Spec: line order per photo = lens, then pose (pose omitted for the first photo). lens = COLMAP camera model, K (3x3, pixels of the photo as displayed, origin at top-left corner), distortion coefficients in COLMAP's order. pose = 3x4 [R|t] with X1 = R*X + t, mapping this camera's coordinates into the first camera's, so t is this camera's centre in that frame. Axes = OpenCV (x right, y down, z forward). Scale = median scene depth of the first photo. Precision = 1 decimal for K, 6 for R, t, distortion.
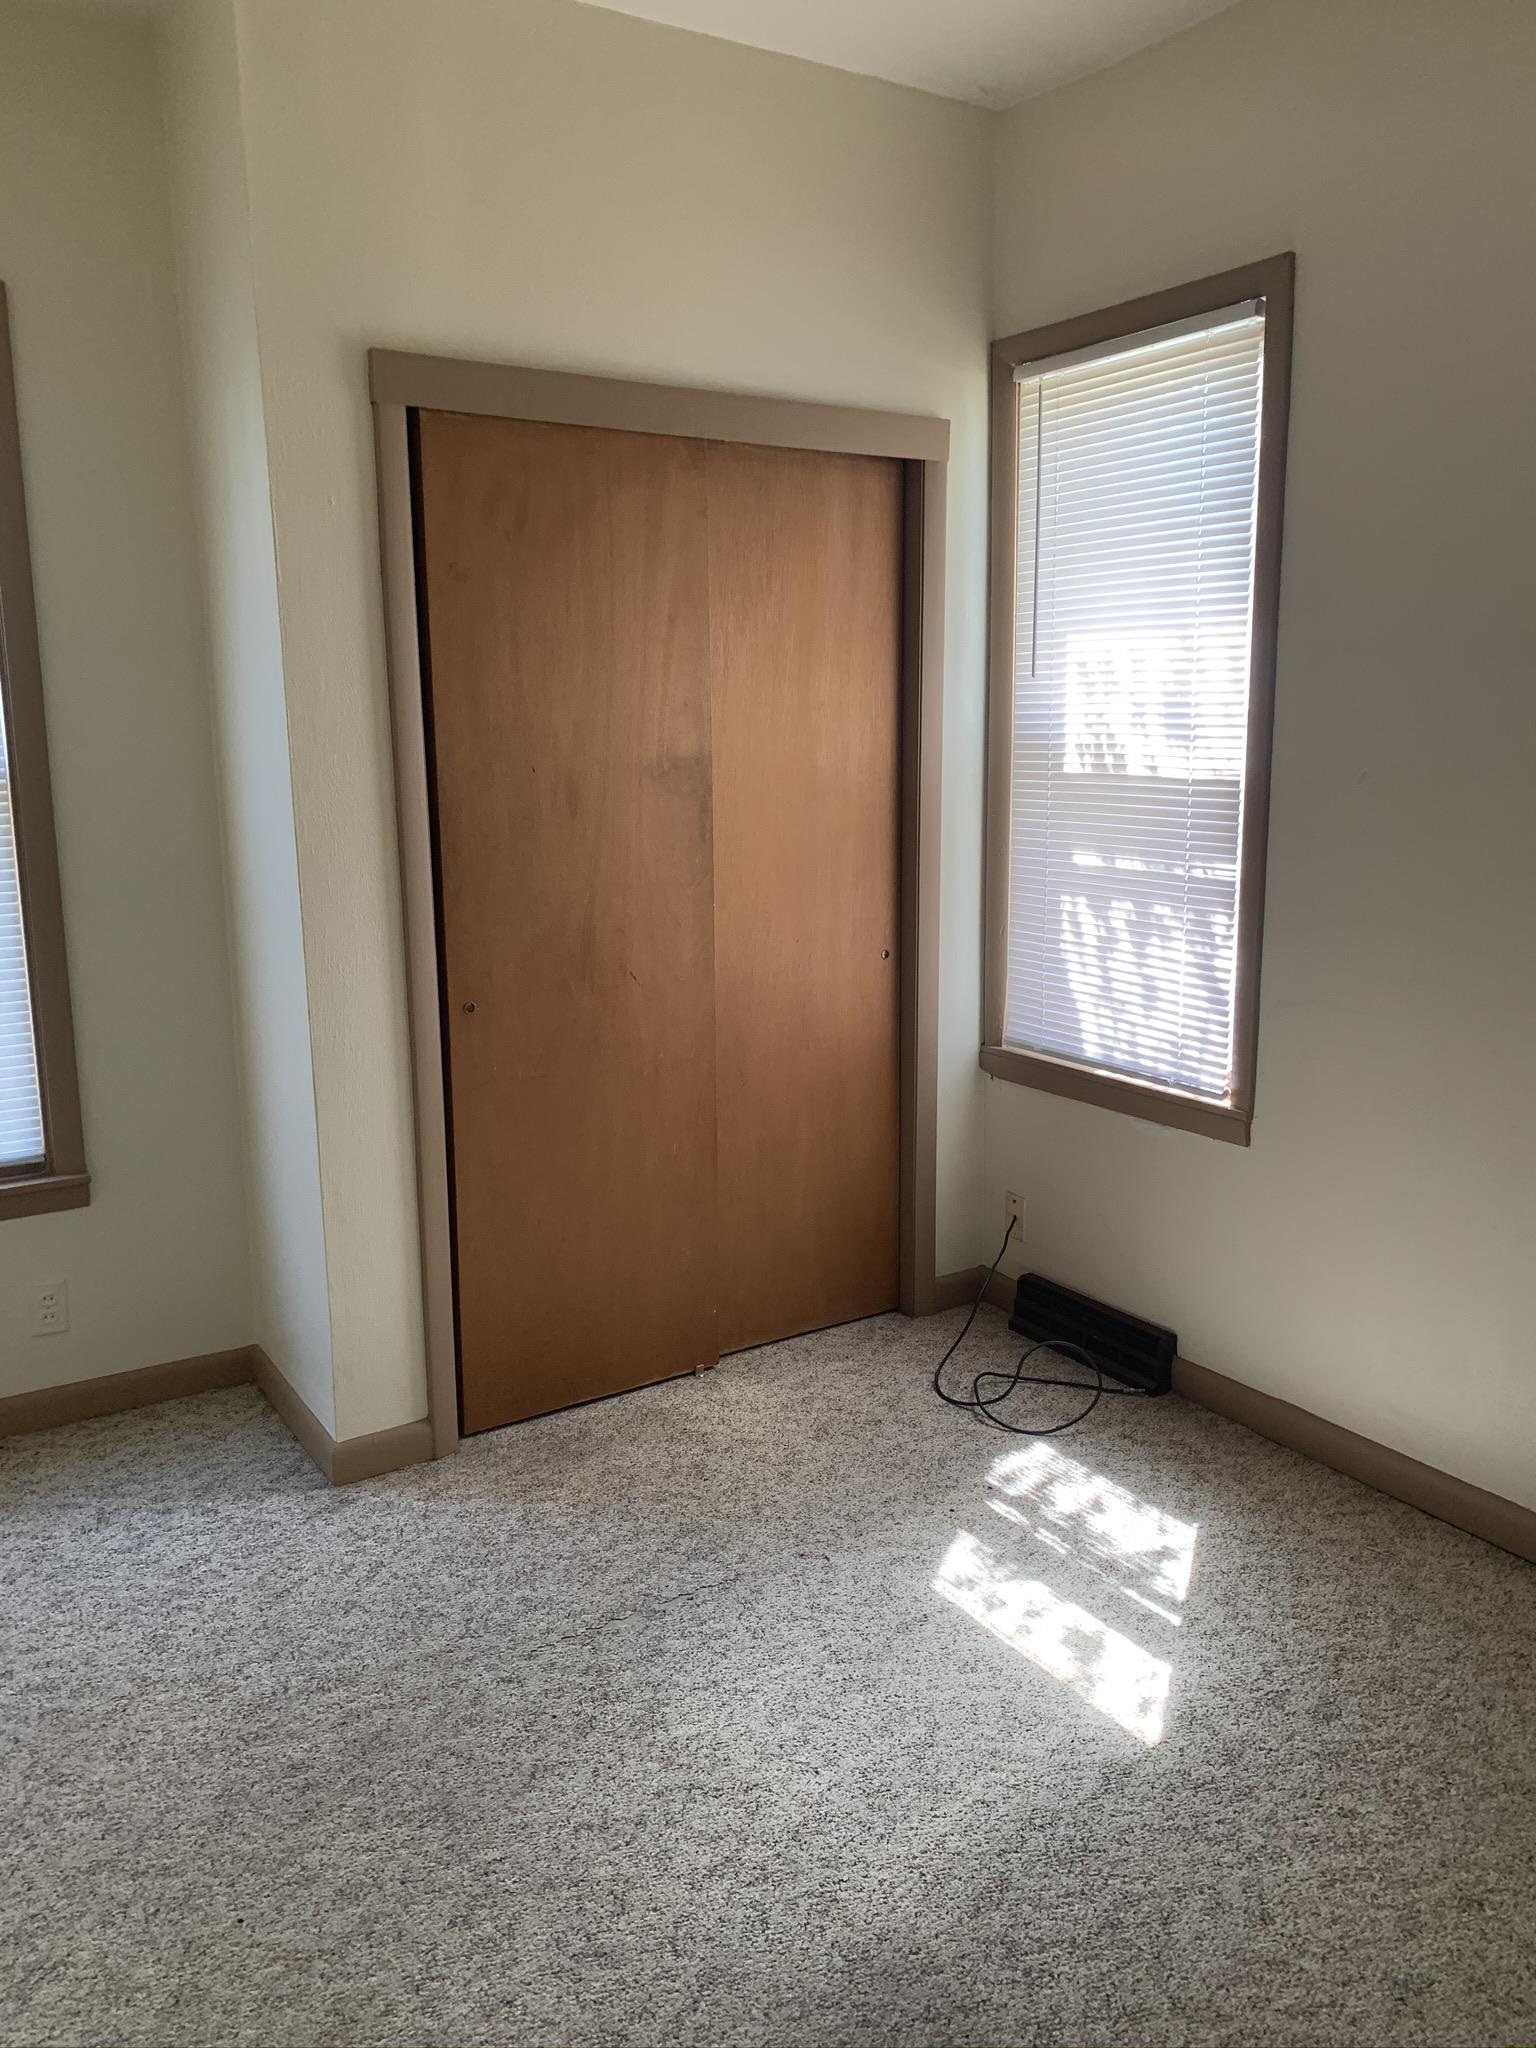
lens RADIAL K [[1565.5, 0, 767.5], [0, 1565.5, 1028.7], [0, 0, 1]] dist [0.039838, -0.056185]
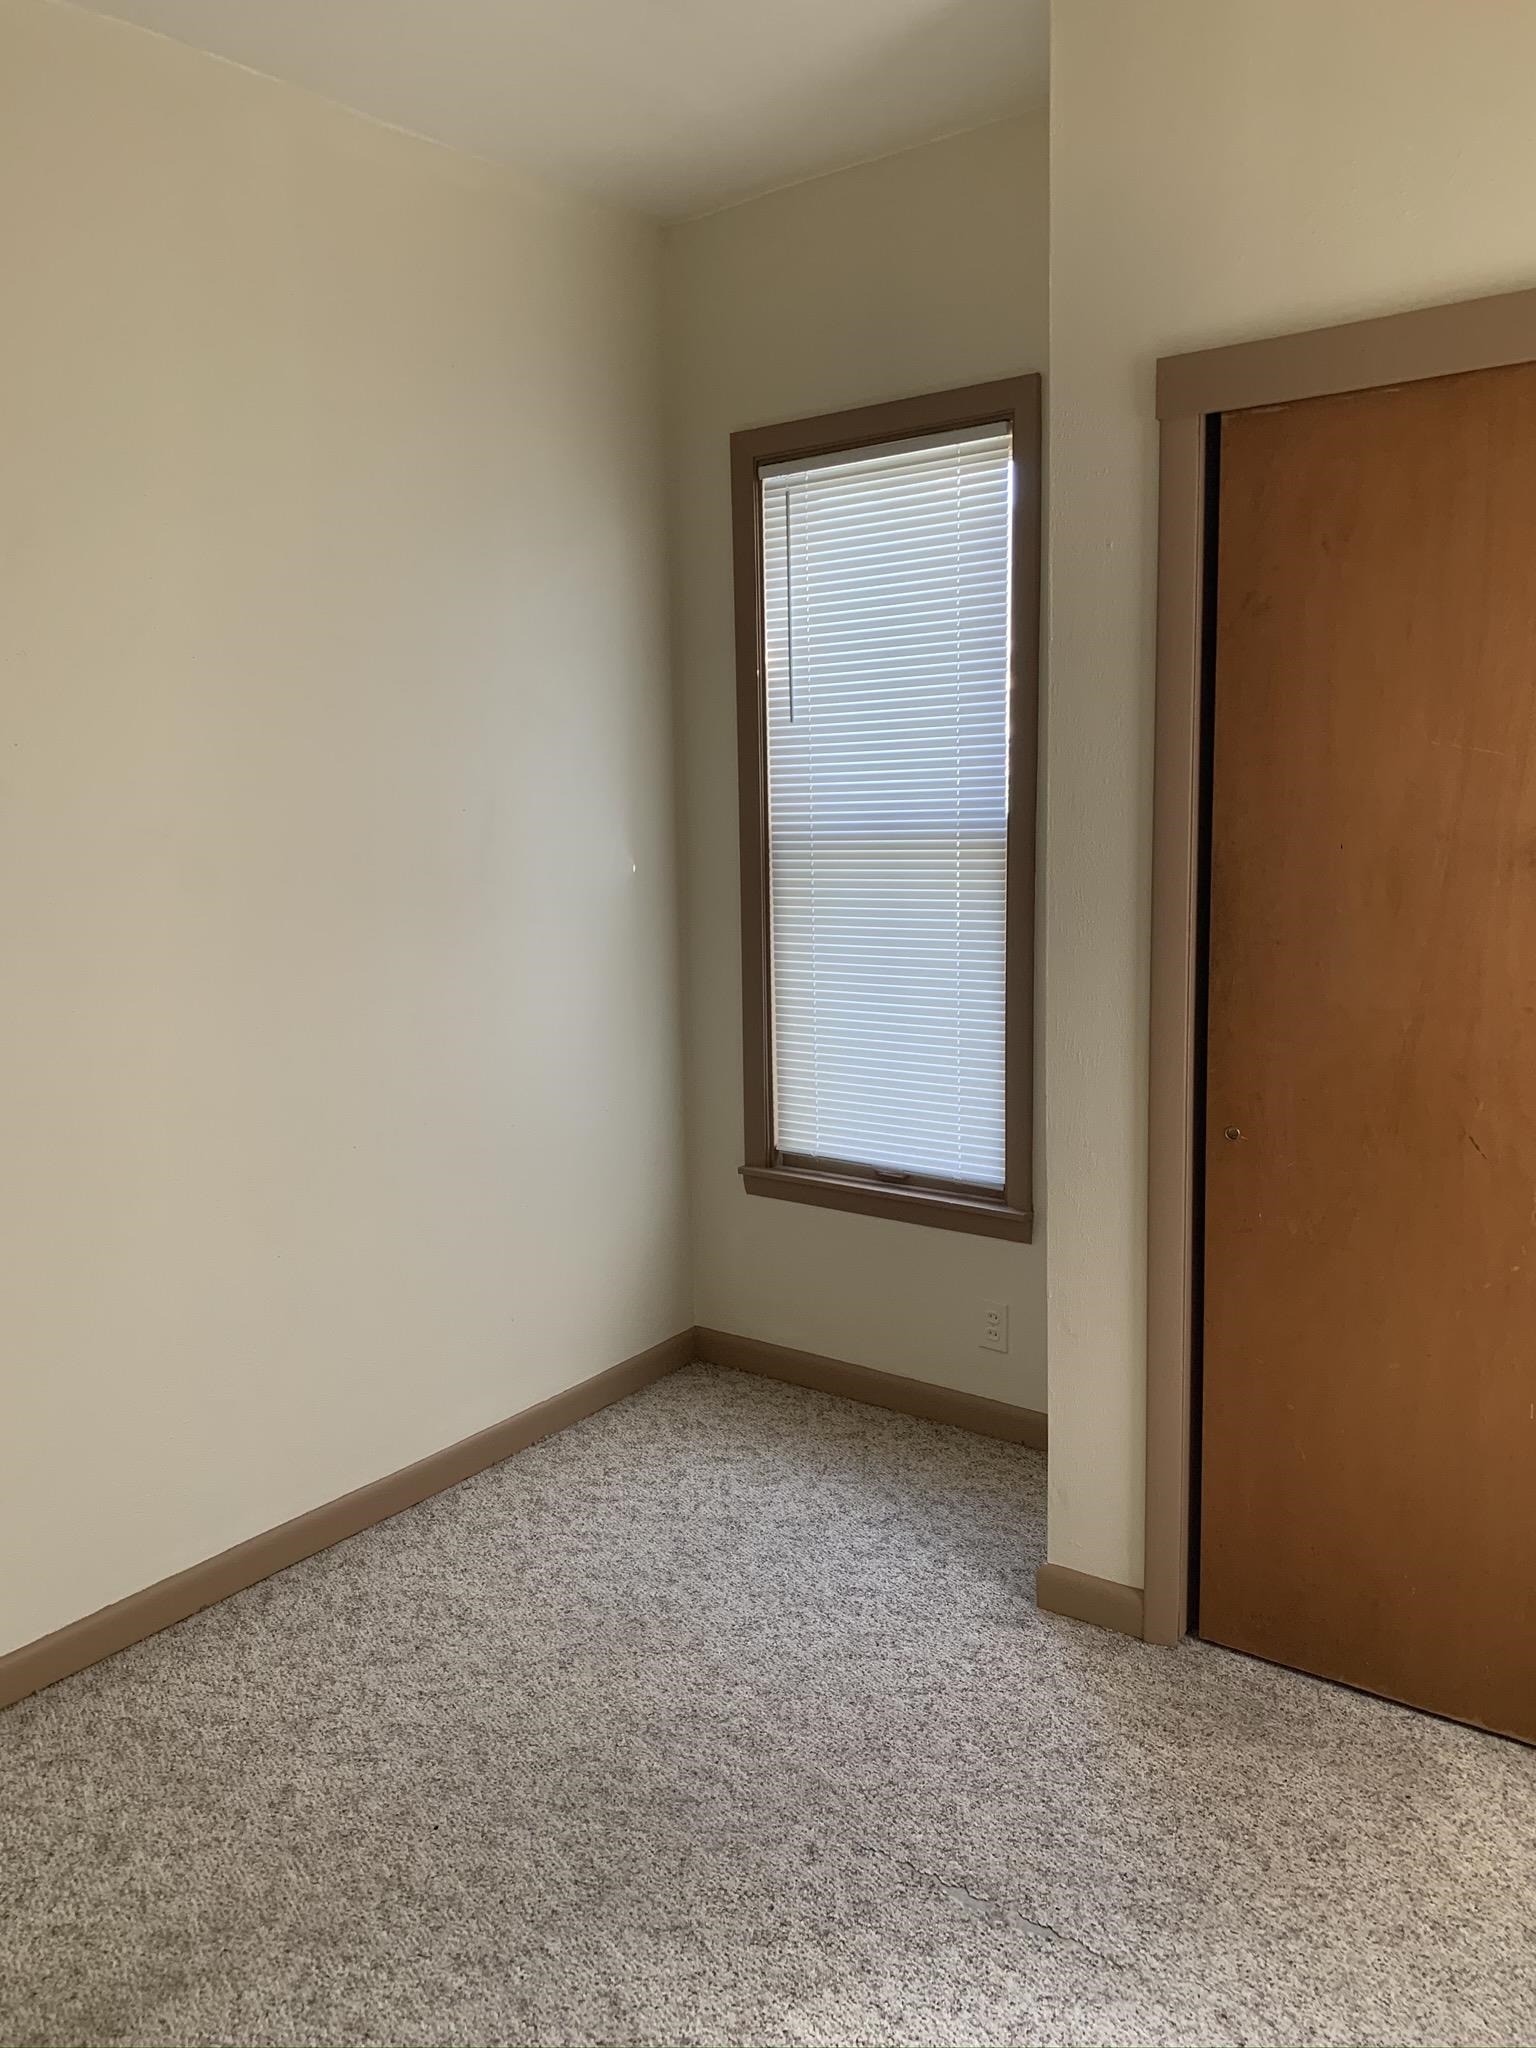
lens RADIAL K [[1565.5, 0, 766.0], [0, 1565.5, 1026.5], [0, 0, 1]] dist [0.039838, -0.056185]
pose [[0.339625, 0.150749, -0.928401, 0.489169], [-0.160082, 0.981935, 0.100881, -0.114601], [0.926838, 0.114359, 0.357622, 0.488128]]
